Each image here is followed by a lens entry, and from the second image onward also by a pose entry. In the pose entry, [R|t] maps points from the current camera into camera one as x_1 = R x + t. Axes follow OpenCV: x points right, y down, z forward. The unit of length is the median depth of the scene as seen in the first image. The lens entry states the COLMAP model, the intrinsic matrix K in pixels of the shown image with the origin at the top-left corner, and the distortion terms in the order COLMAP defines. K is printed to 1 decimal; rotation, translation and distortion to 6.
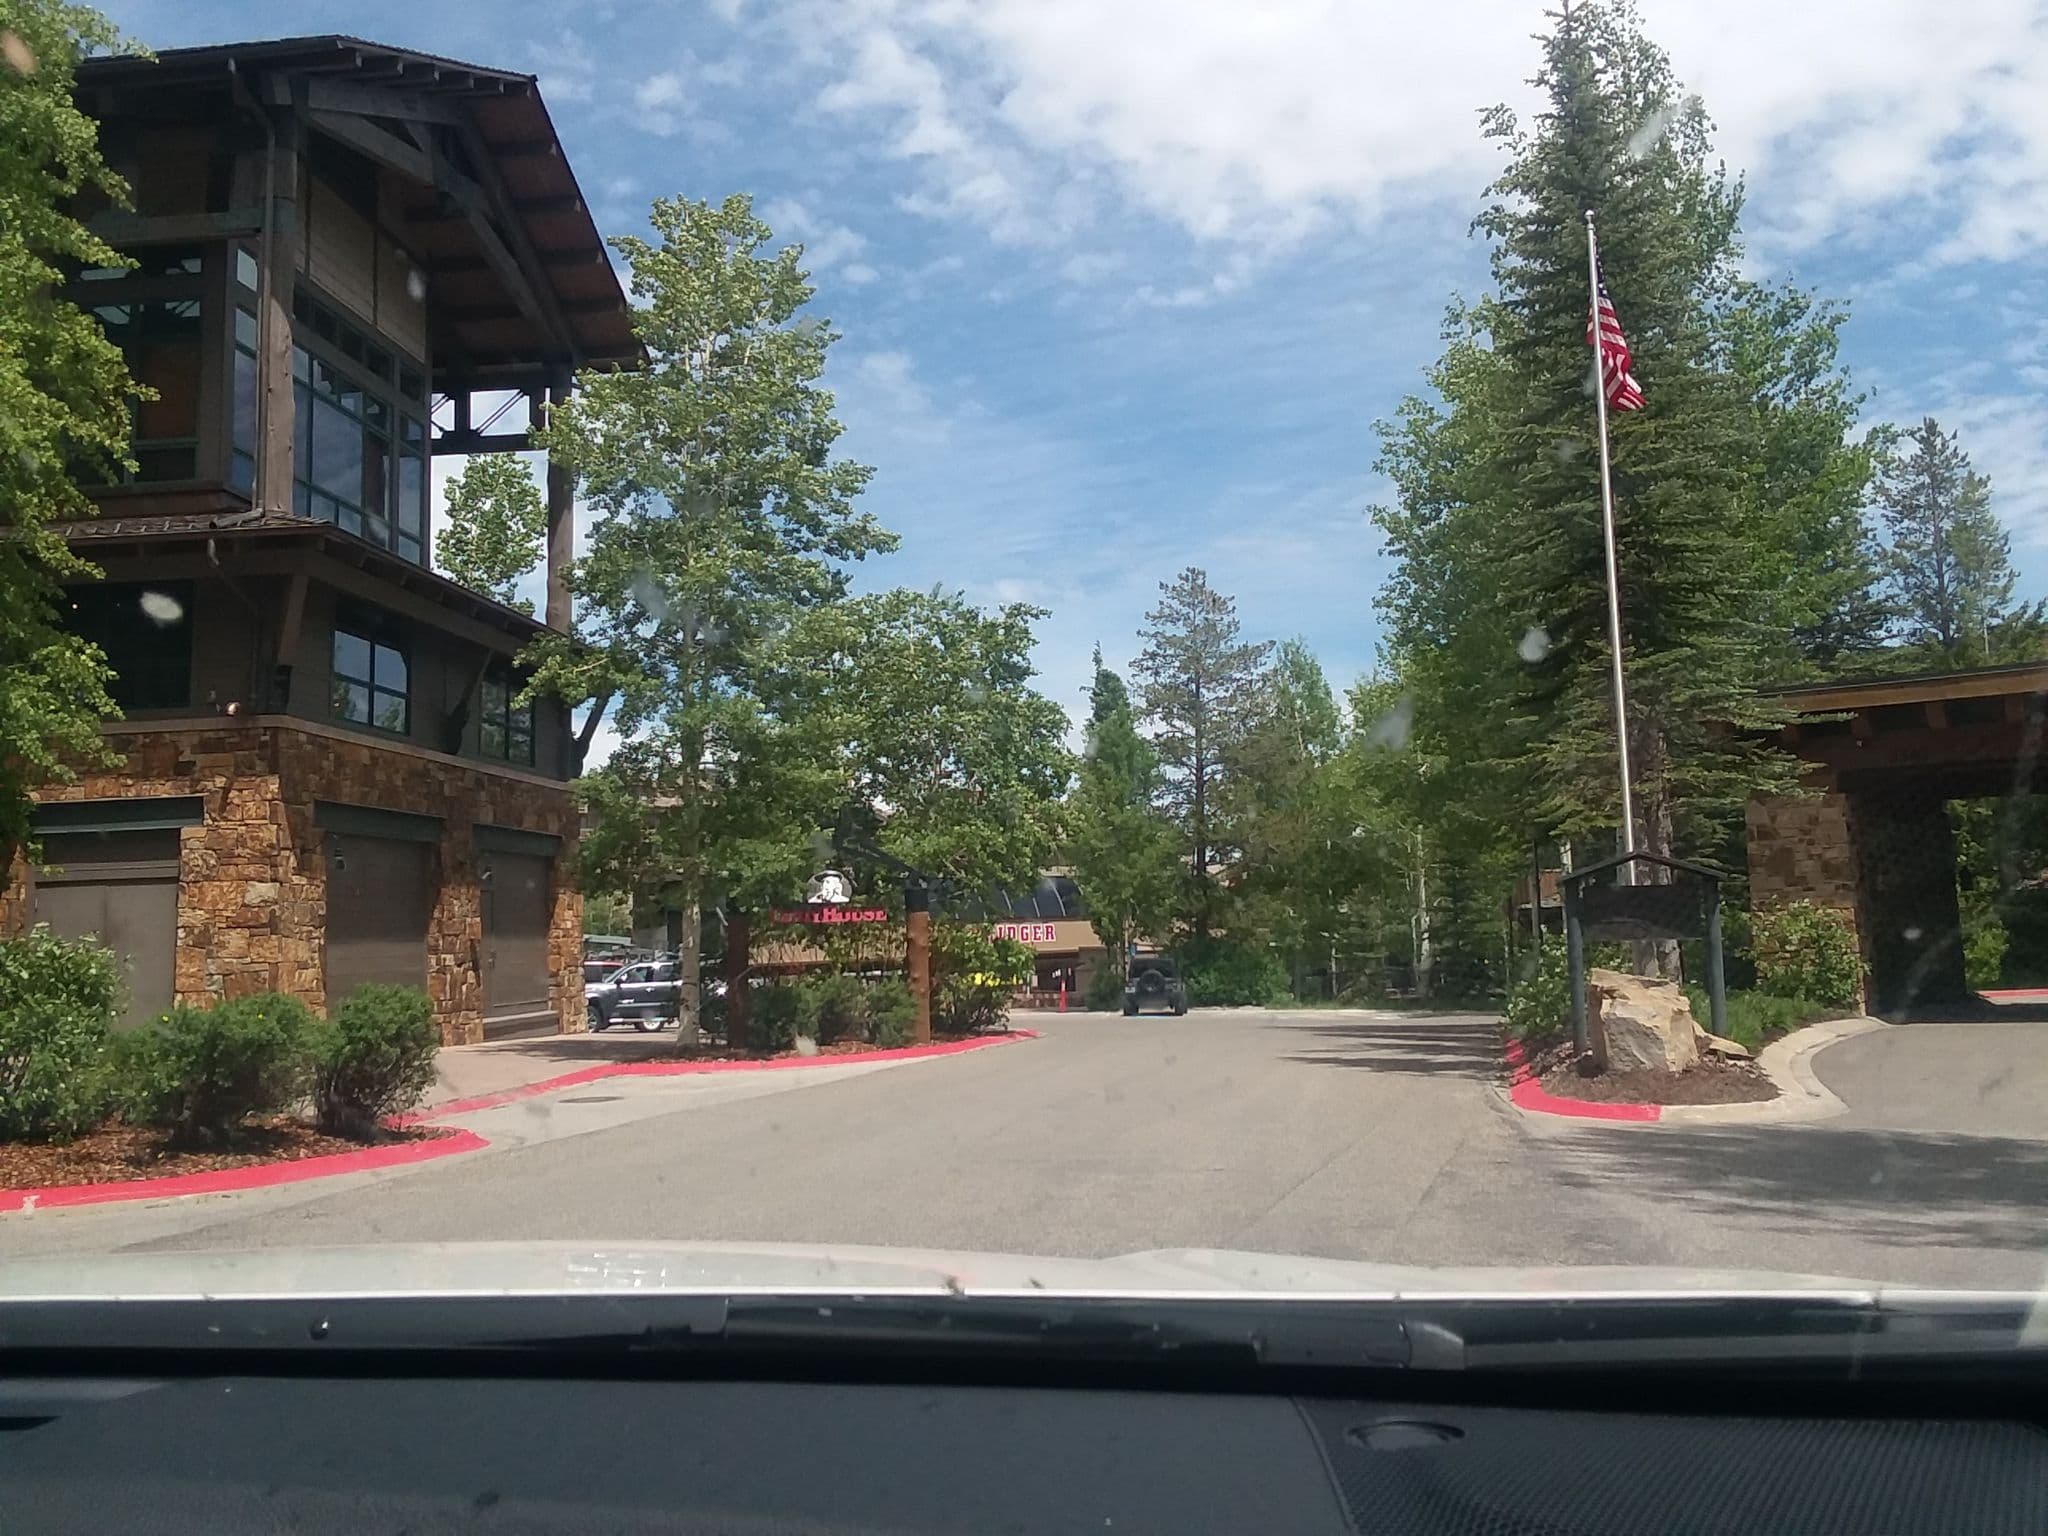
lens RADIAL K [[1521.0, 0, 1028.2], [0, 1521.0, 756.4], [0, 0, 1]] dist [0.082587, 0.000734]
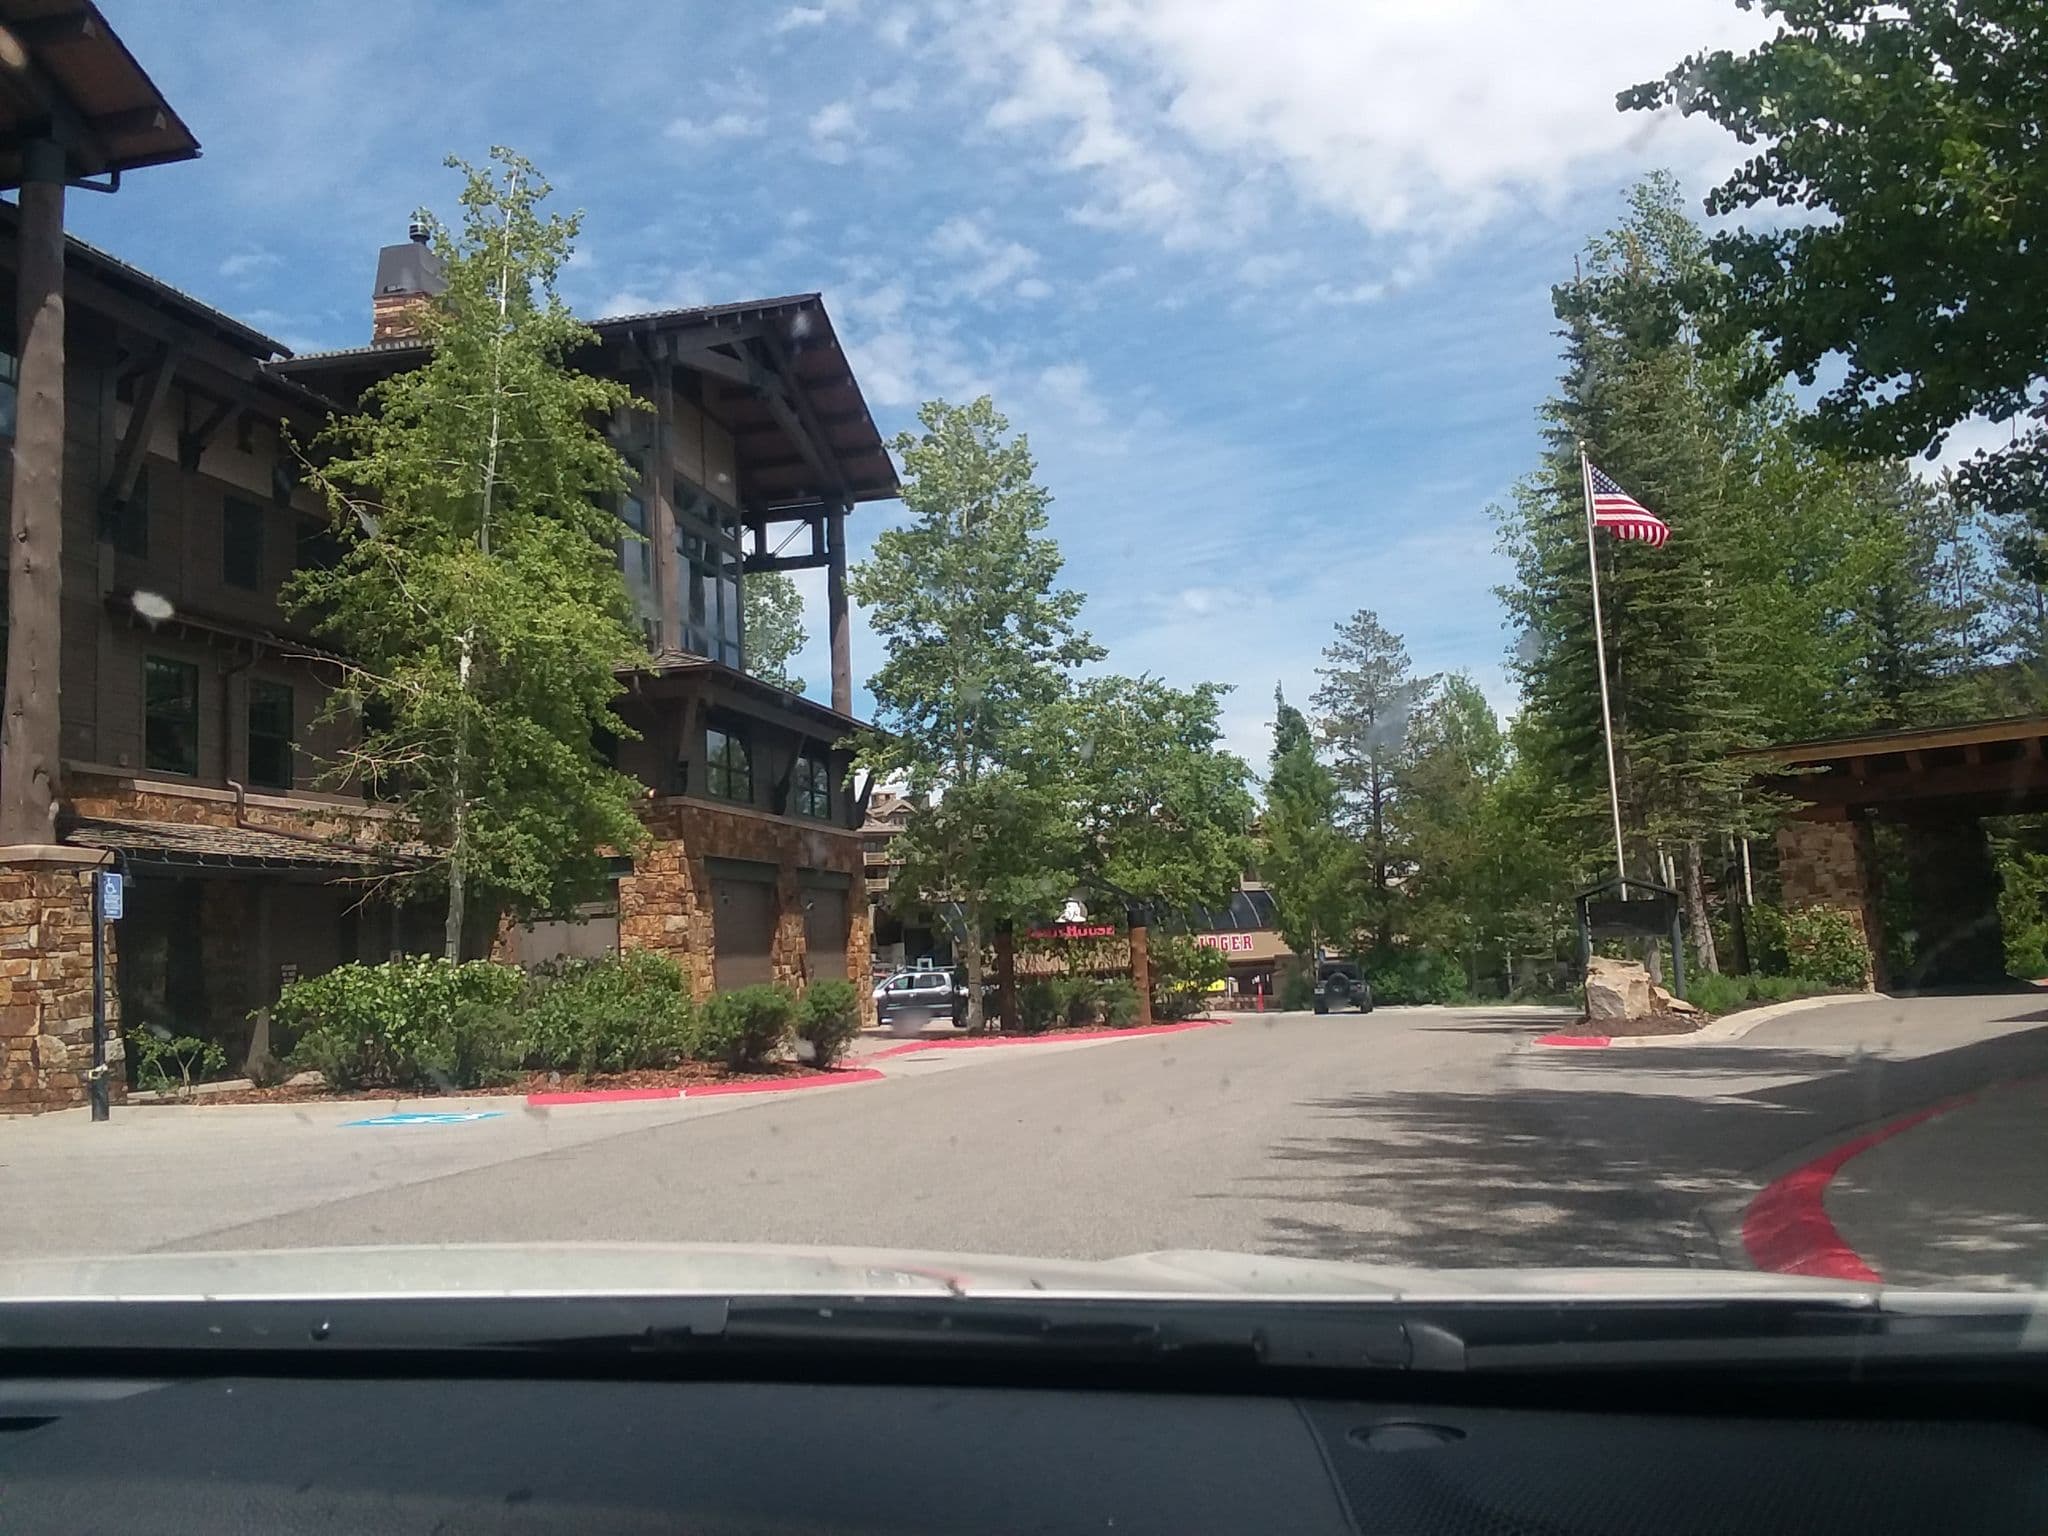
lens RADIAL K [[1607.5, 0, 996.0], [0, 1607.5, 717.1], [0, 0, 1]] dist [0.026117, 0.061249]
pose [[0.989548, -0.040308, -0.138458, 0.002598], [0.036720, 0.998923, -0.028371, -0.023391], [0.139452, 0.022990, 0.989962, -0.206057]]
